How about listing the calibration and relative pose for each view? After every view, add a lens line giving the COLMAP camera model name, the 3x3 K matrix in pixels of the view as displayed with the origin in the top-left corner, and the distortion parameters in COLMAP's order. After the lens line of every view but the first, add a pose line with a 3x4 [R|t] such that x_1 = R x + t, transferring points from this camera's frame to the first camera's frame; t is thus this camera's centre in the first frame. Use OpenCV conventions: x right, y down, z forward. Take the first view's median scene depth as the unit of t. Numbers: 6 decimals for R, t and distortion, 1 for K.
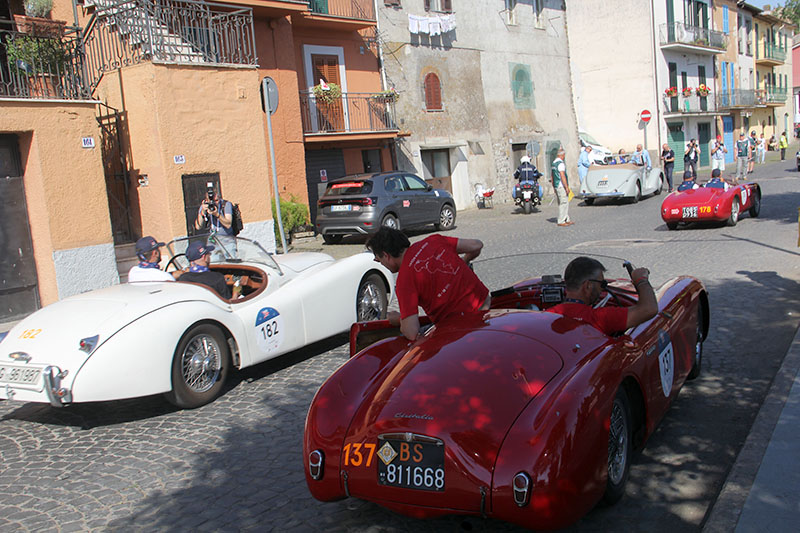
lens RADIAL K [[886.1, 0, 400.0], [0, 886.1, 266.2], [0, 0, 1]] dist [0.000660, 0.000000]
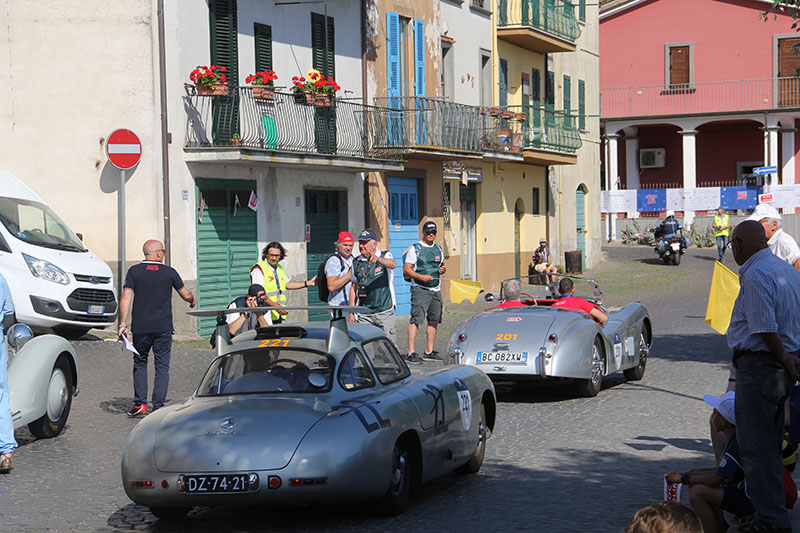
lens RADIAL K [[2228.8, 0, 400.1], [0, 2228.8, 266.7], [0, 0, 1]] dist [0.102054, 0.000000]
pose [[0.949921, 0.064984, 0.305657, 0.117585], [-0.028449, 0.992060, -0.122502, -0.033343], [-0.311191, 0.107672, 0.944228, 0.217481]]
